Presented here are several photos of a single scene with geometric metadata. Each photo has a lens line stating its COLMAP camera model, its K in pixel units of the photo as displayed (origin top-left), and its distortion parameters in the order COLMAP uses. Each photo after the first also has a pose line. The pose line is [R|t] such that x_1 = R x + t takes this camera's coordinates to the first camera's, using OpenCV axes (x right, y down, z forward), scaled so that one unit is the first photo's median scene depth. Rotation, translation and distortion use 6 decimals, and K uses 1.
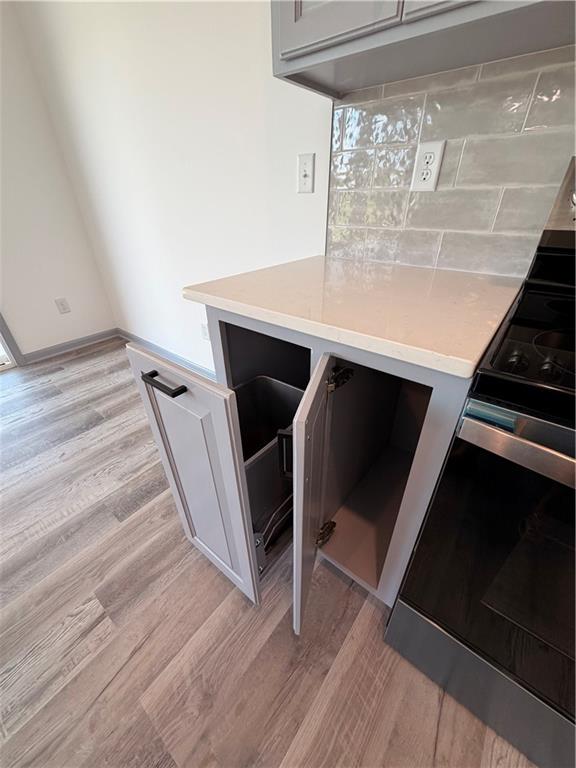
lens RADIAL K [[305.7, 0, 290.5], [0, 305.7, 382.4], [0, 0, 1]] dist [-0.000698, 0.000095]
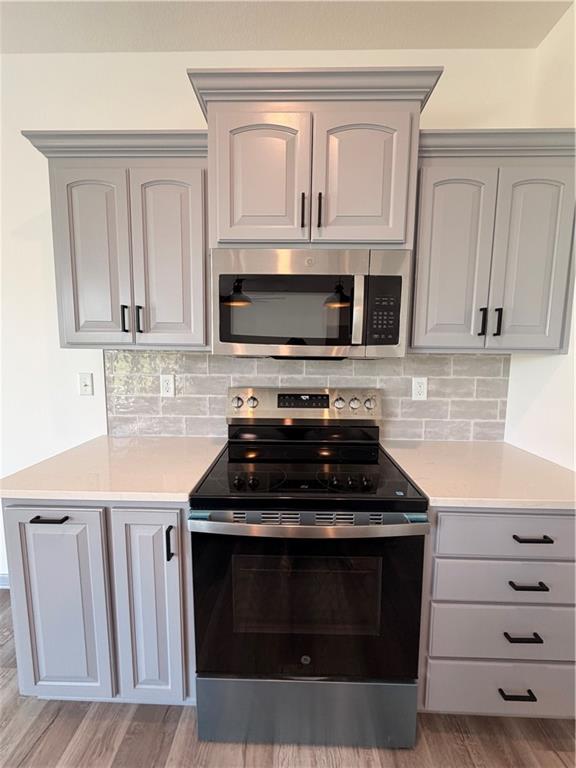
lens RADIAL K [[305.7, 0, 287.4], [0, 305.7, 382.9], [0, 0, 1]] dist [-0.000698, 0.000095]
pose [[0.801889, -0.051817, 0.595222, -0.057511], [0.299714, 0.896706, -0.325716, 0.077063], [-0.516861, 0.439584, 0.734589, -0.695309]]
